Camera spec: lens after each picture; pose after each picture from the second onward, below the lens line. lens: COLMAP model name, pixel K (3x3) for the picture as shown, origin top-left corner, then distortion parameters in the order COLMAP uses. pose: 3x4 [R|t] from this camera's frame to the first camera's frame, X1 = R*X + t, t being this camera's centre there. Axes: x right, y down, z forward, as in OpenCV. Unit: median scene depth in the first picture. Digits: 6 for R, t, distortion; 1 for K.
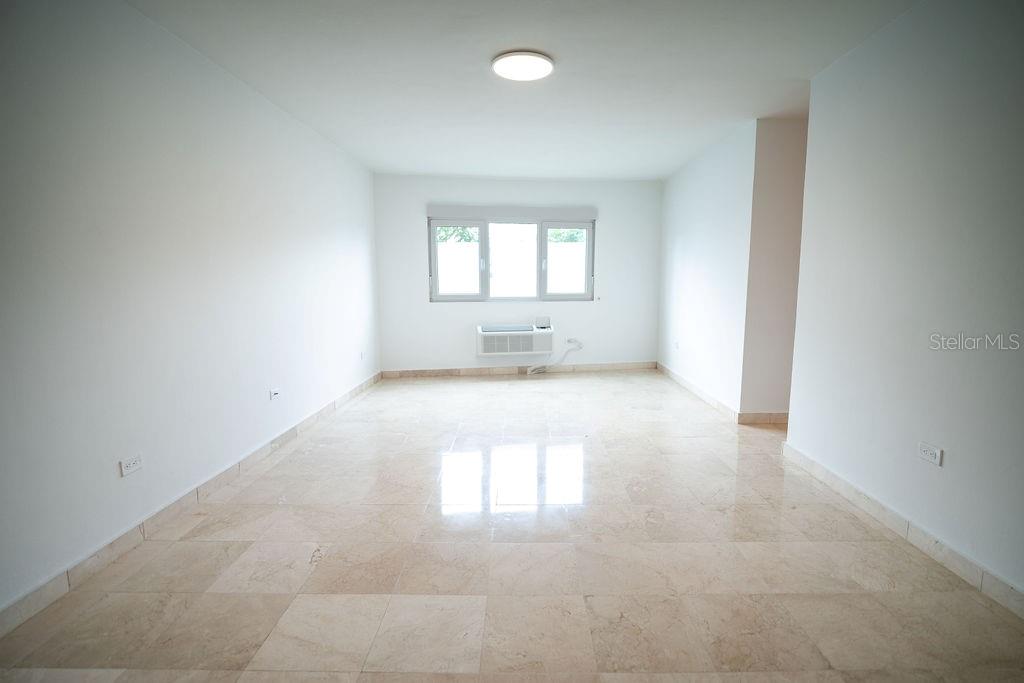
lens RADIAL K [[473.2, 0, 512.8], [0, 473.2, 335.8], [0, 0, 1]] dist [-0.009870, -0.001965]
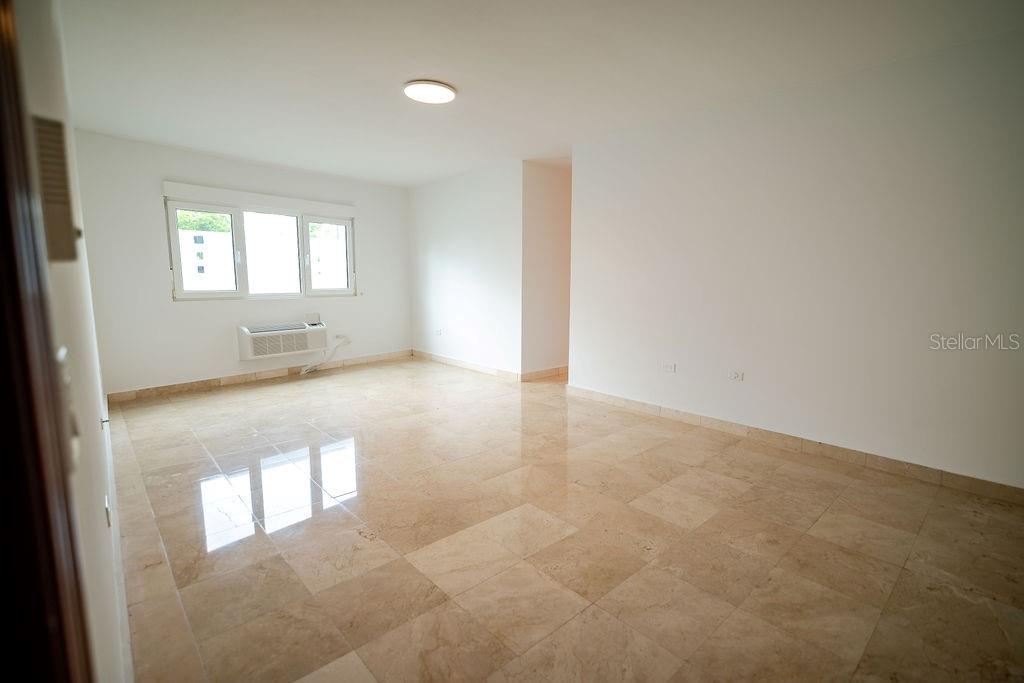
lens RADIAL K [[473.2, 0, 517.3], [0, 473.2, 343.6], [0, 0, 1]] dist [-0.009870, -0.001965]
pose [[0.733740, -0.086263, 0.673932, -0.291972], [0.074383, 0.996144, 0.046522, 0.007553], [-0.675346, 0.015994, 0.737327, 0.000356]]
